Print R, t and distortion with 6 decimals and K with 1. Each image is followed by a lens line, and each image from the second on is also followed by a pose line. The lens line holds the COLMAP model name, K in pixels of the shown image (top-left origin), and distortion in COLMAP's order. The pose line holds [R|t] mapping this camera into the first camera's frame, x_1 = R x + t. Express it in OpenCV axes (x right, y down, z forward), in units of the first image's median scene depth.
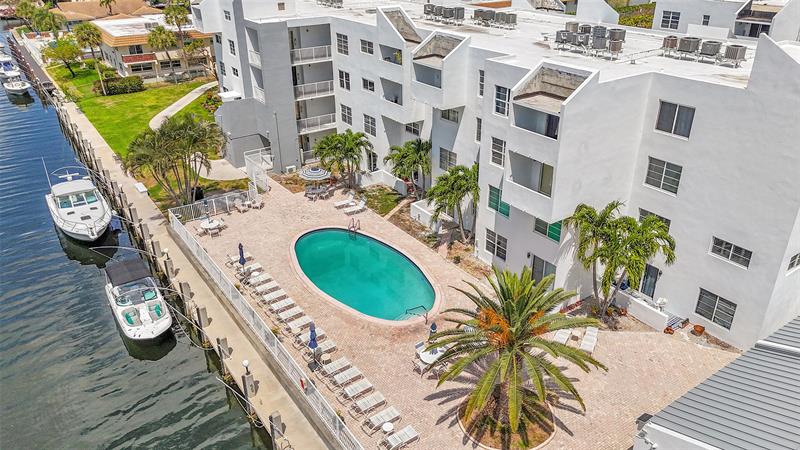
lens RADIAL K [[590.2, 0, 400.0], [0, 590.2, 225.0], [0, 0, 1]] dist [0.022060, -0.002038]
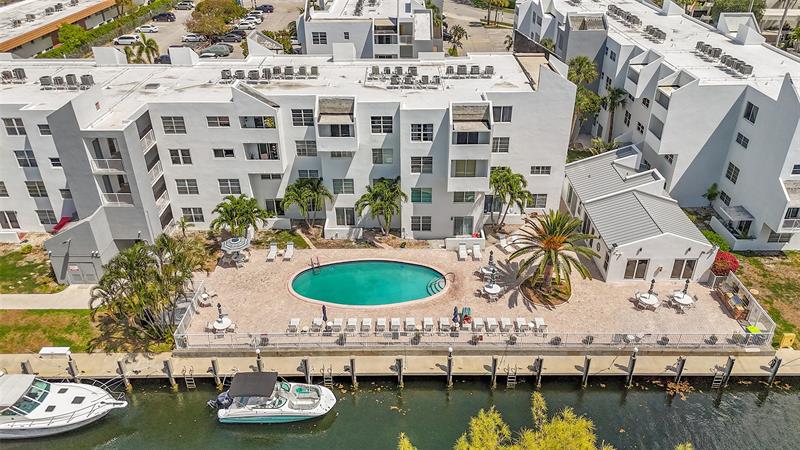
lens RADIAL K [[590.2, 0, 400.0], [0, 590.2, 225.0], [0, 0, 1]] dist [0.022060, -0.002038]
pose [[0.570870, -0.409881, 0.711410, -0.716433], [0.369099, 0.902100, 0.223565, -0.244022], [-0.733398, 0.134954, 0.666269, 0.037002]]
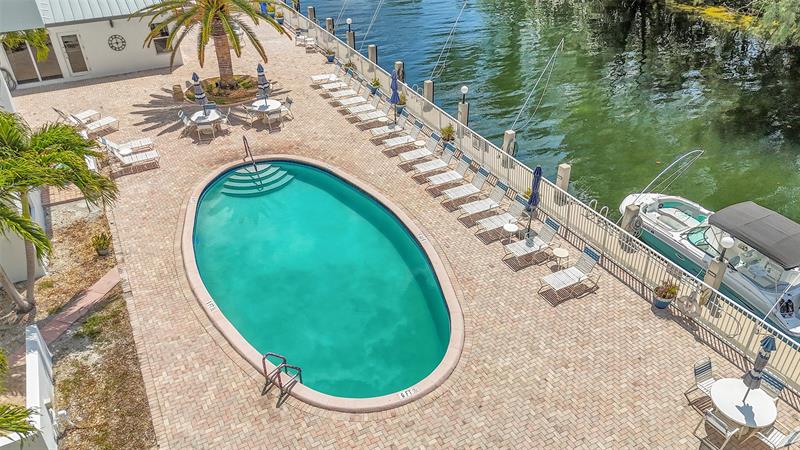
lens RADIAL K [[590.2, 0, 400.0], [0, 590.2, 225.0], [0, 0, 1]] dist [0.022060, -0.002038]
pose [[-0.992428, -0.054677, 0.109987, -0.152638], [0.068580, 0.496214, 0.865487, -0.276931], [-0.101900, 0.866477, -0.488707, 0.955387]]
